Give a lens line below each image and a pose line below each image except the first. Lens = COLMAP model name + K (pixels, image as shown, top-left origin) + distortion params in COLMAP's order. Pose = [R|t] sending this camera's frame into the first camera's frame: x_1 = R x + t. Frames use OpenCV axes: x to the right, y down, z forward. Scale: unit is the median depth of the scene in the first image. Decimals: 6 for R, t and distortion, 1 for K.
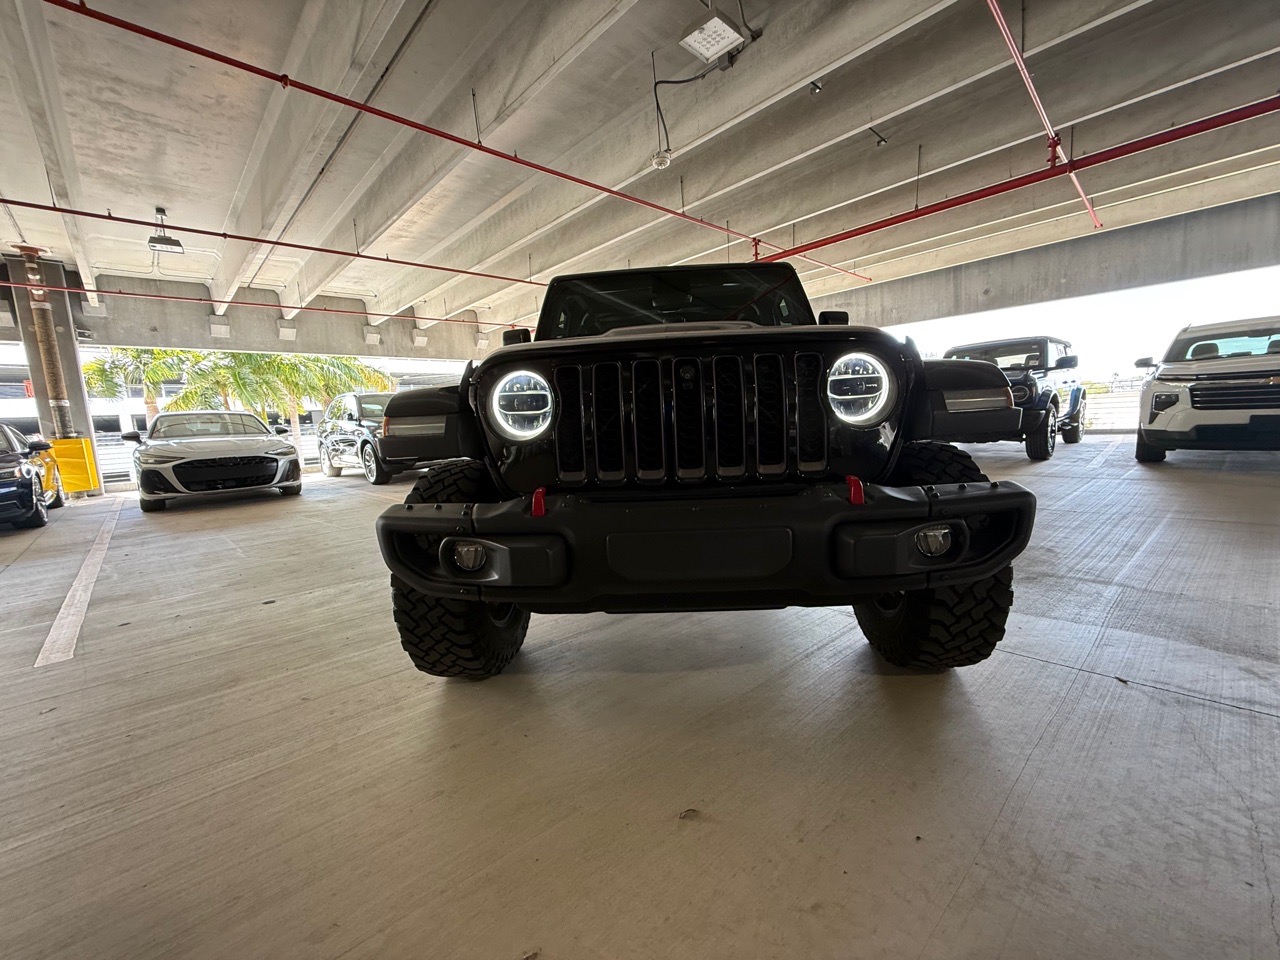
lens RADIAL K [[509.8, 0, 636.7], [0, 509.8, 482.3], [0, 0, 1]] dist [-0.001414, 0.000095]
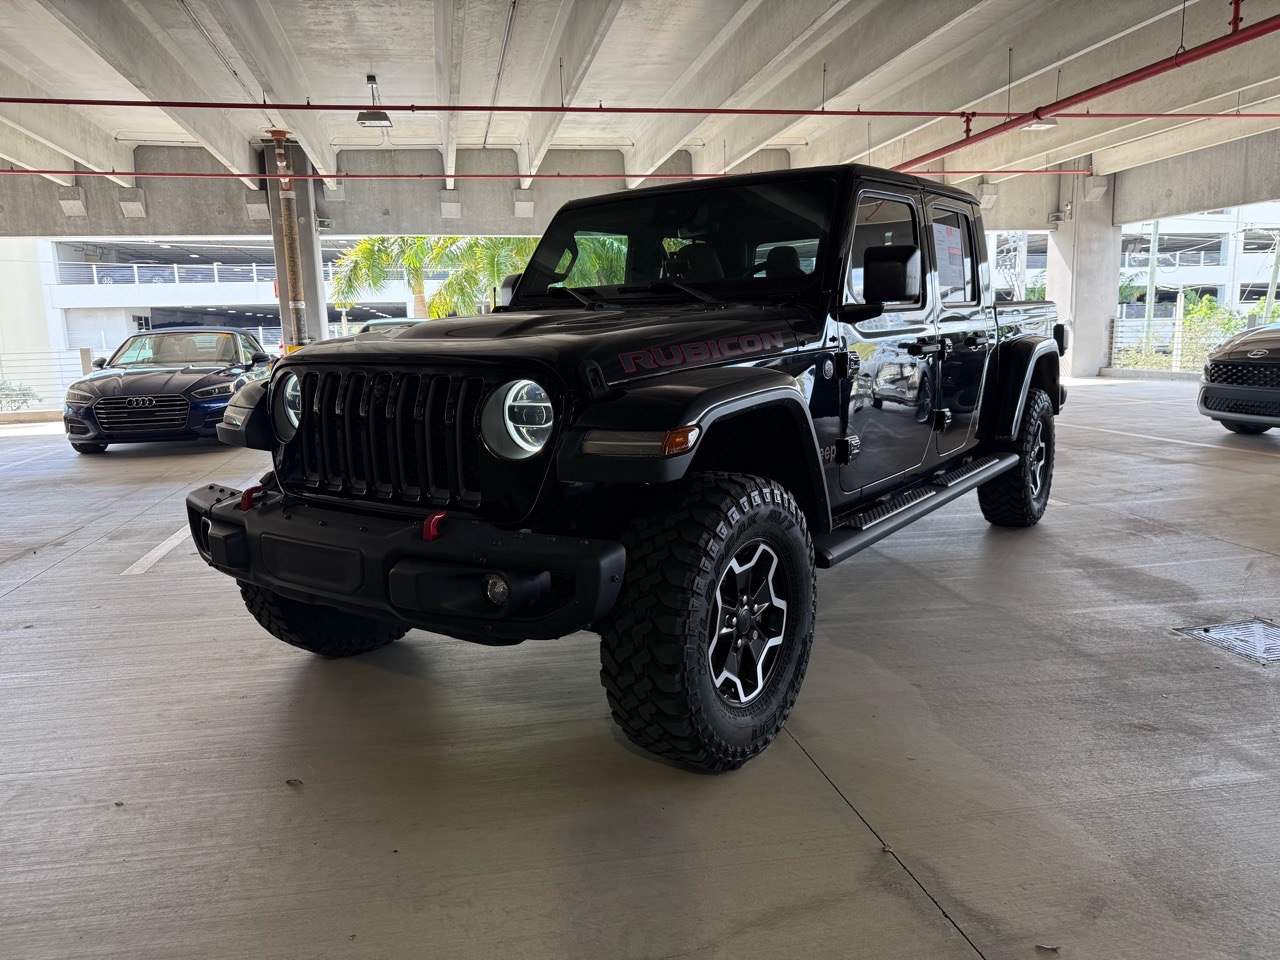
lens RADIAL K [[900.3, 0, 636.5], [0, 900.3, 487.5], [0, 0, 1]] dist [0.008084, -0.009684]
pose [[0.845849, 0.120424, -0.519651, 0.304604], [-0.083620, 0.992074, 0.093793, -0.047541], [0.526827, -0.035882, 0.849215, -0.053836]]
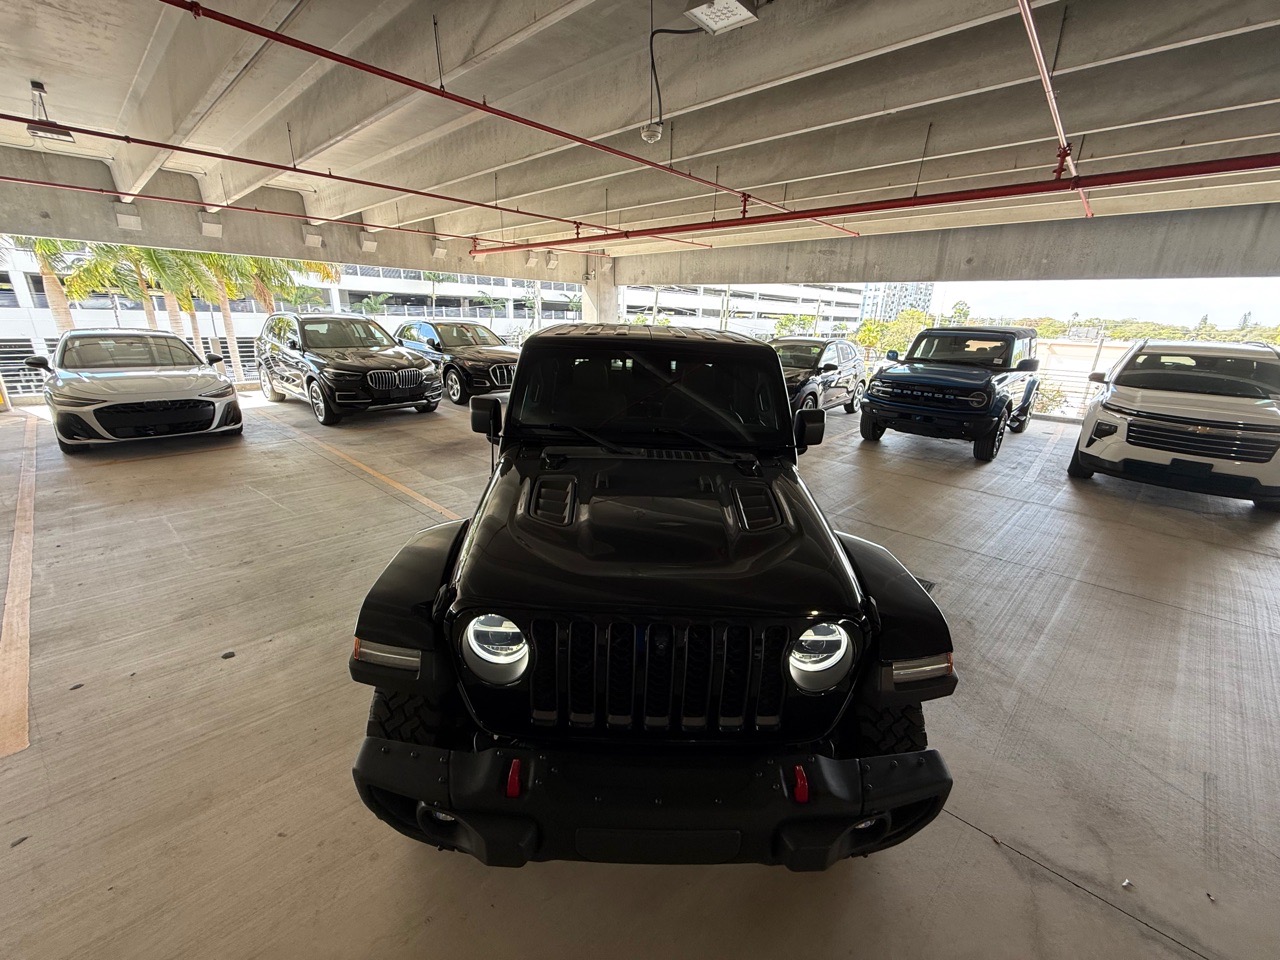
lens RADIAL K [[509.8, 0, 637.0], [0, 509.8, 482.4], [0, 0, 1]] dist [-0.001414, 0.000095]
pose [[0.994398, 0.061224, 0.086169, -0.012129], [-0.076455, 0.979507, 0.186337, -0.147228], [-0.072995, -0.191881, 0.978700, 0.010718]]
